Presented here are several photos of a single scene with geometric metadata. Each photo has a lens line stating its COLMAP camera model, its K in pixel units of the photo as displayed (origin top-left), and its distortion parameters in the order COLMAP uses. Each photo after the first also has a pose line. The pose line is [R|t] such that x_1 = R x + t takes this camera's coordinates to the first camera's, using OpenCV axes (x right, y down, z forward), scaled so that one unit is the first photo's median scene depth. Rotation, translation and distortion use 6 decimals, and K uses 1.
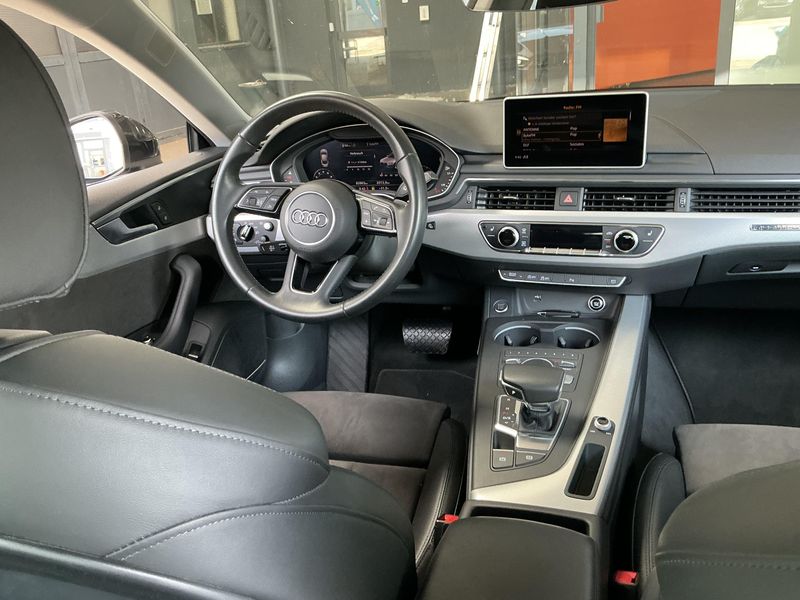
lens RADIAL K [[670.7, 0, 400.0], [0, 670.7, 300.0], [0, 0, 1]] dist [0.086206, -0.175575]
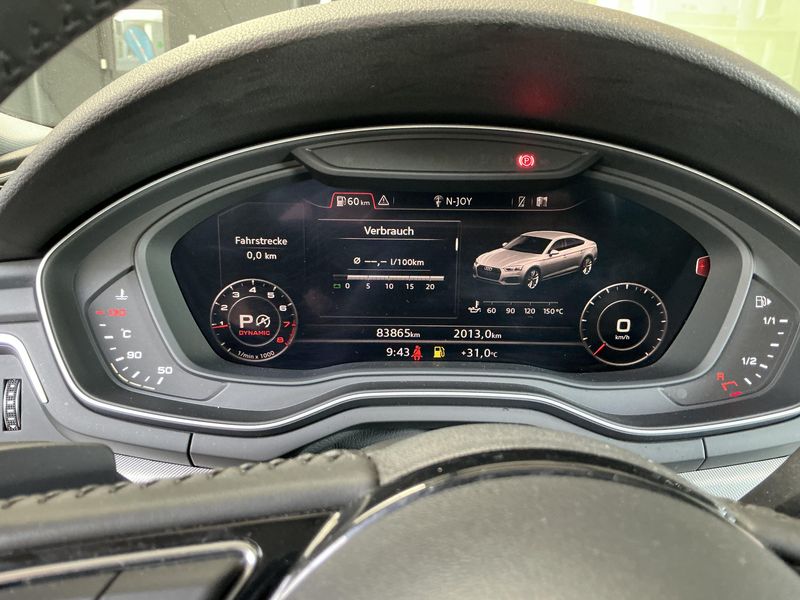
lens RADIAL K [[670.7, 0, 400.0], [0, 670.7, 300.0], [0, 0, 1]] dist [0.086206, -0.175575]
pose [[0.944582, 0.007721, 0.328184, -0.150258], [0.025546, 0.994963, -0.096935, -0.160693], [-0.327279, 0.099947, 0.939627, 0.732923]]
